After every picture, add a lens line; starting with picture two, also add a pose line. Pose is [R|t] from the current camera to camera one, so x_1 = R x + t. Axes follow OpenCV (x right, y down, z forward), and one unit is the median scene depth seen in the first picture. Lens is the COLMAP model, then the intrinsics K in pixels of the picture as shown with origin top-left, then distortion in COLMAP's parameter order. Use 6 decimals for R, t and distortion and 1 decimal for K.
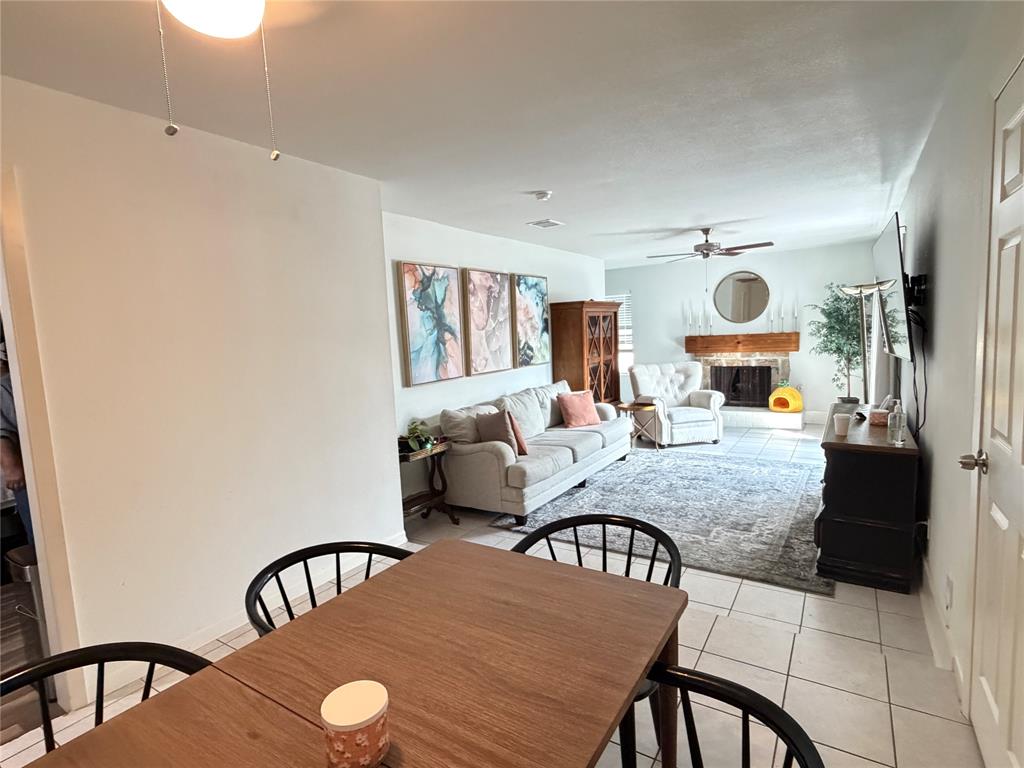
lens RADIAL K [[525.0, 0, 513.8], [0, 525.0, 386.6], [0, 0, 1]] dist [-0.001460, 0.002385]
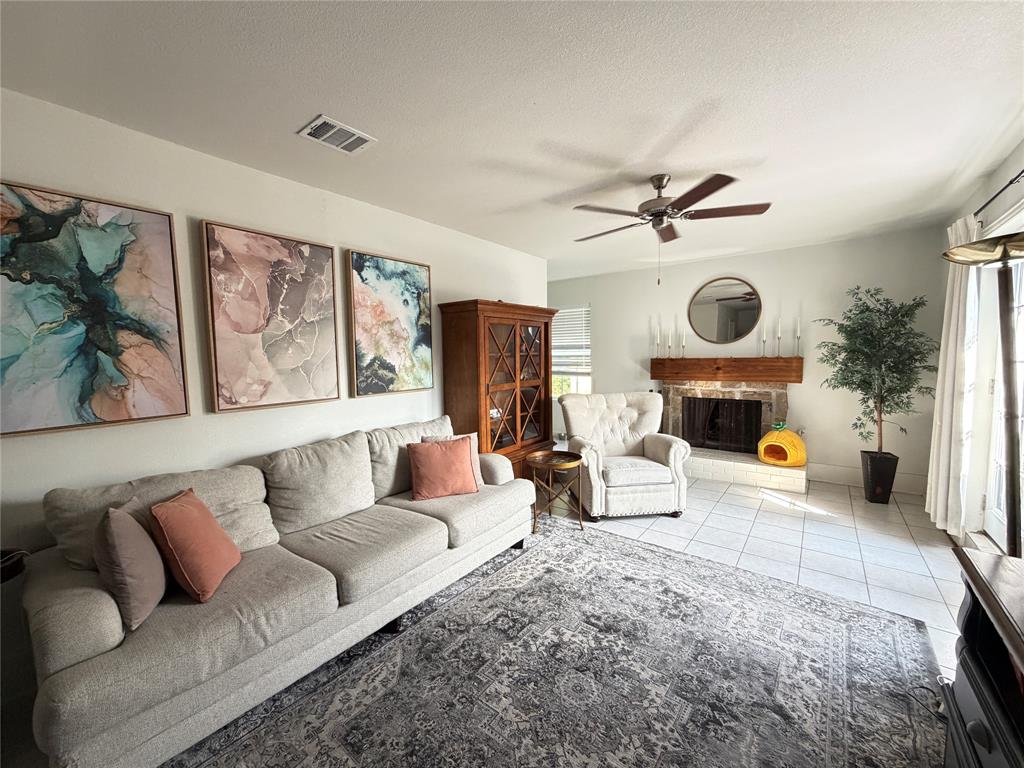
lens RADIAL K [[408.6, 0, 513.0], [0, 408.6, 385.1], [0, 0, 1]] dist [0.003171, -0.000377]
pose [[0.996180, 0.035464, -0.079801, 0.245753], [-0.037686, 0.998938, -0.026511, -0.044985], [0.078776, 0.029417, 0.996458, 0.526217]]
